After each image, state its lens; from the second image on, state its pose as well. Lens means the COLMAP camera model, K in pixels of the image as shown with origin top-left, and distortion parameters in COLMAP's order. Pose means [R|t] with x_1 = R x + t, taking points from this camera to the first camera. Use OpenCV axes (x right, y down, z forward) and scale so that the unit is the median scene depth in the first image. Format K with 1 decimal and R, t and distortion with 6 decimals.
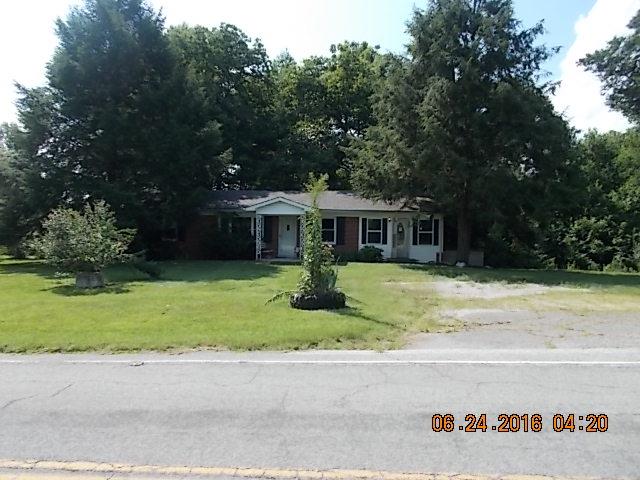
lens RADIAL K [[488.4, 0, 314.0], [0, 488.4, 241.9], [0, 0, 1]] dist [0.002439, -0.004462]
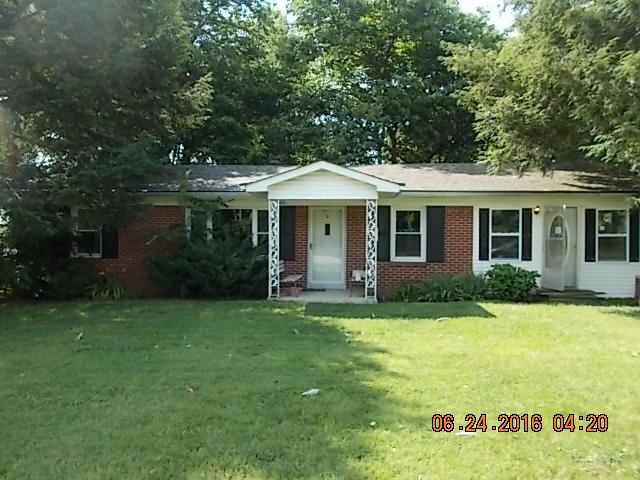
lens RADIAL K [[488.4, 0, 314.0], [0, 488.4, 241.9], [0, 0, 1]] dist [0.002439, -0.004462]
pose [[0.998514, -0.010730, 0.053429, -0.095952], [0.011017, 0.999926, -0.005068, -0.013839], [-0.053371, 0.005649, 0.998559, 0.515398]]
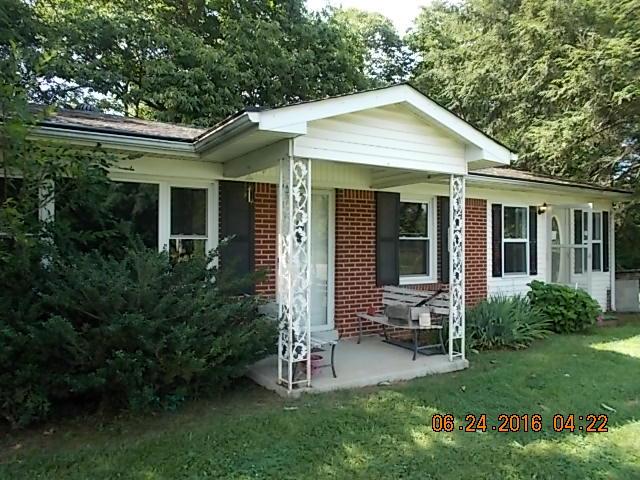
lens RADIAL K [[488.4, 0, 314.0], [0, 488.4, 241.9], [0, 0, 1]] dist [0.002439, -0.004462]
pose [[0.771949, -0.011710, 0.635577, -0.224798], [0.022672, 0.999701, -0.009118, -0.020662], [-0.635280, 0.021449, 0.771984, 0.812206]]
